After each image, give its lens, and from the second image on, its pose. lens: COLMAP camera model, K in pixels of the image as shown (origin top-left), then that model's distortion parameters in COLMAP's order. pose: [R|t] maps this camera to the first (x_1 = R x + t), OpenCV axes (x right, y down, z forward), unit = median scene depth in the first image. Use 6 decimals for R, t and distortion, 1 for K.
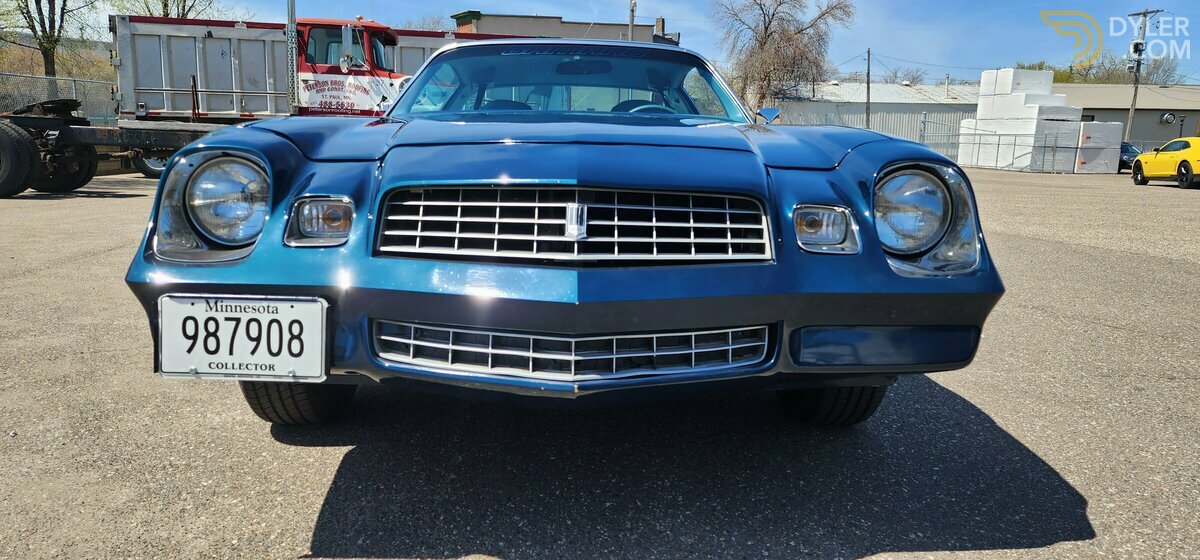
lens RADIAL K [[794.7, 0, 614.5], [0, 794.7, 279.9], [0, 0, 1]] dist [0.001580, -0.028006]
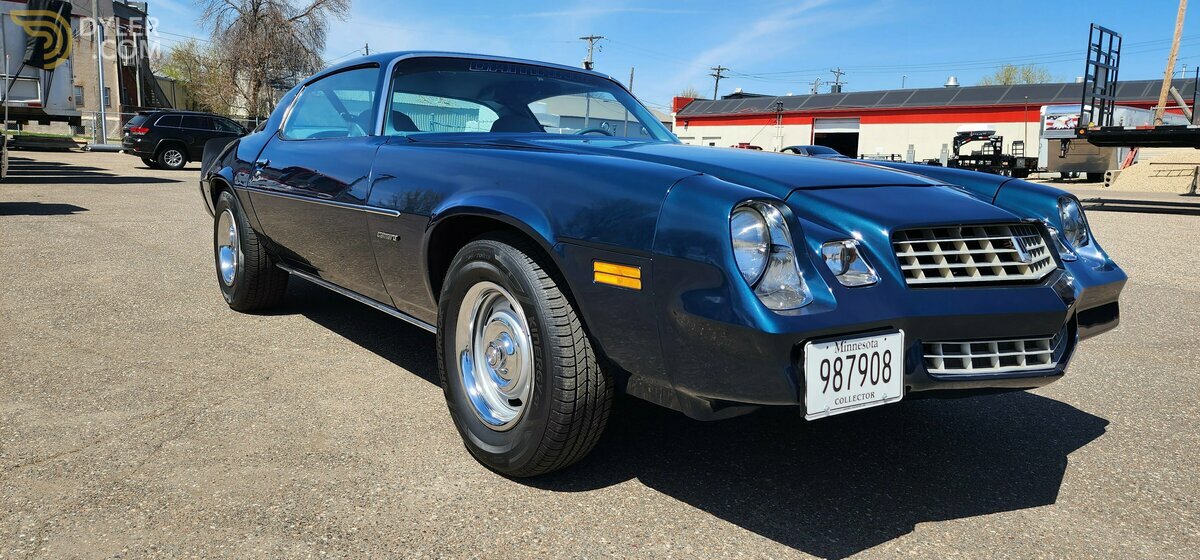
lens RADIAL K [[794.7, 0, 614.5], [0, 794.7, 279.9], [0, 0, 1]] dist [0.001580, -0.028006]
pose [[0.800170, -0.067598, 0.595952, -1.394356], [0.062379, 0.997619, 0.029404, -0.109934], [-0.596521, 0.013647, 0.802481, 0.308042]]
